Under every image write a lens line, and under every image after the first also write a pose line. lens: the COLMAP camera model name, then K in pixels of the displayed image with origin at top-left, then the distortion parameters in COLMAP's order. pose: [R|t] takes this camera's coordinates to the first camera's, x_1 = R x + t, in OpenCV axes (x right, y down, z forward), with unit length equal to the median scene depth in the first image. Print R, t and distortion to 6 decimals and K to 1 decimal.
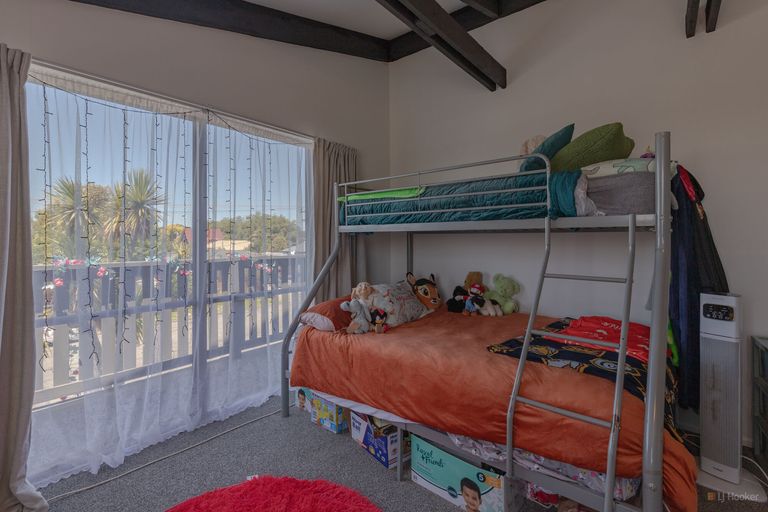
lens RADIAL K [[349.5, 0, 382.7], [0, 349.5, 236.0], [0, 0, 1]] dist [-0.000245, -0.000041]
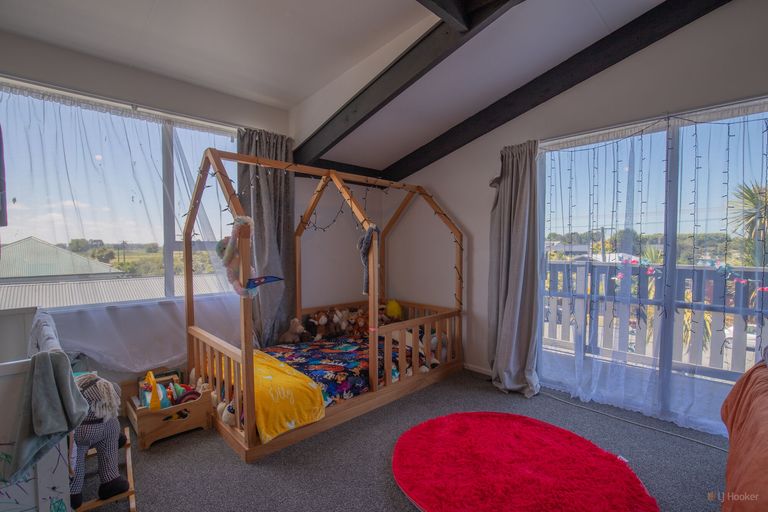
lens RADIAL K [[353.8, 0, 384.0], [0, 353.8, 256.0], [0, 0, 1]] dist [0.000573, 0.000126]
pose [[-0.075236, 0.045872, -0.996110, 0.612437], [0.009346, 0.998930, 0.045296, -0.010650], [0.997122, -0.005901, -0.075584, 0.249932]]
